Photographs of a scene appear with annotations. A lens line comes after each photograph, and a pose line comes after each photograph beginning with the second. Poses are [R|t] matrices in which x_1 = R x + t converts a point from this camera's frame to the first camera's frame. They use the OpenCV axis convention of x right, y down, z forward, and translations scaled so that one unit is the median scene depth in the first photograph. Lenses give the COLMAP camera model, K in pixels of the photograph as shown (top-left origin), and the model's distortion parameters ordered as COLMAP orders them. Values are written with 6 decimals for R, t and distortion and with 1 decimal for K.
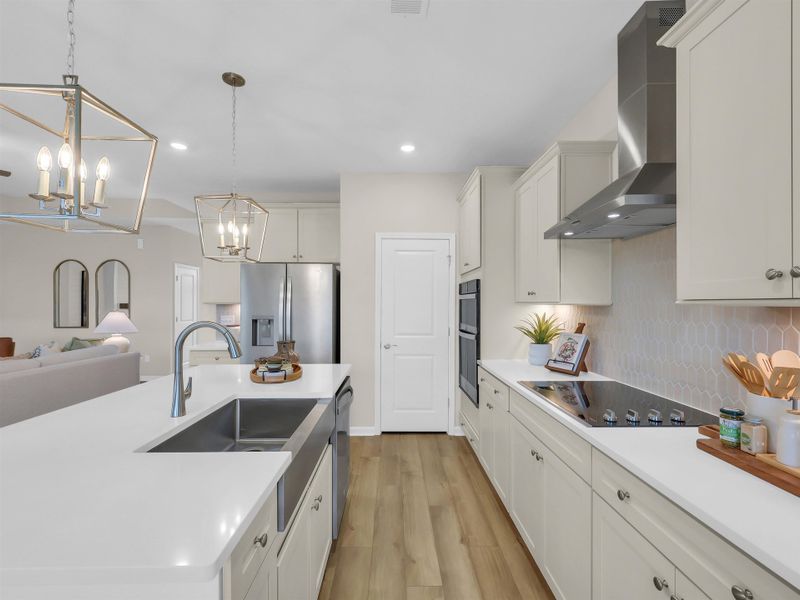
lens RADIAL K [[362.8, 0, 398.9], [0, 362.8, 299.2], [0, 0, 1]] dist [-0.004697, -0.000640]
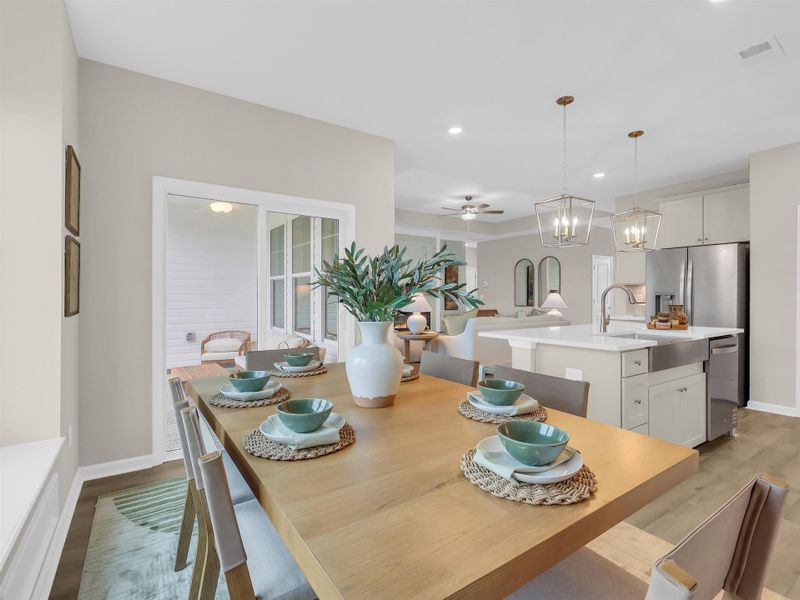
lens RADIAL K [[395.4, 0, 400.0], [0, 395.4, 300.0], [0, 0, 1]] dist [0.003801, 0.000090]
pose [[0.544107, 0.008374, -0.838974, 0.256724], [0.011234, 0.999788, 0.017265, 0.037977], [0.838940, -0.018819, 0.543898, -0.471517]]
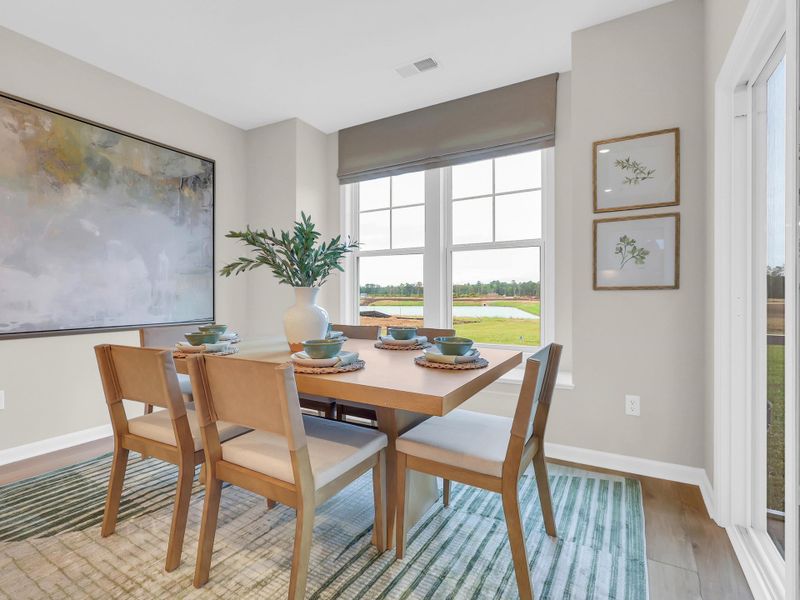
lens RADIAL K [[395.4, 0, 400.0], [0, 395.4, 300.0], [0, 0, 1]] dist [0.003801, 0.000090]
pose [[-0.855223, -0.005807, 0.518228, -0.554718], [-0.007557, 0.999971, -0.001266, 0.087266], [-0.518206, -0.004999, -0.855241, 0.182413]]
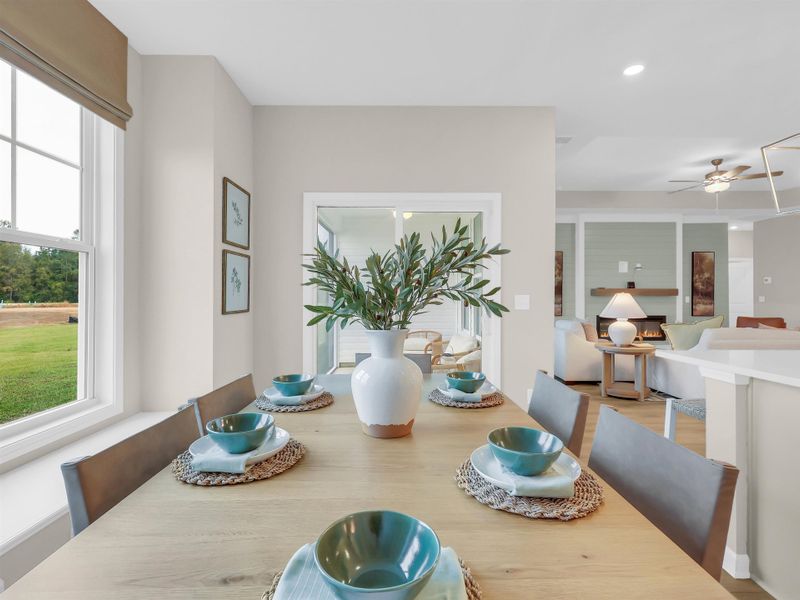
lens RADIAL K [[395.4, 0, 400.0], [0, 395.4, 300.0], [0, 0, 1]] dist [0.003801, 0.000090]
pose [[-0.014923, 0.006319, -0.999869, 0.227502], [0.012909, 0.999898, 0.006126, 0.040457], [0.999805, -0.012815, -0.015003, -0.231108]]
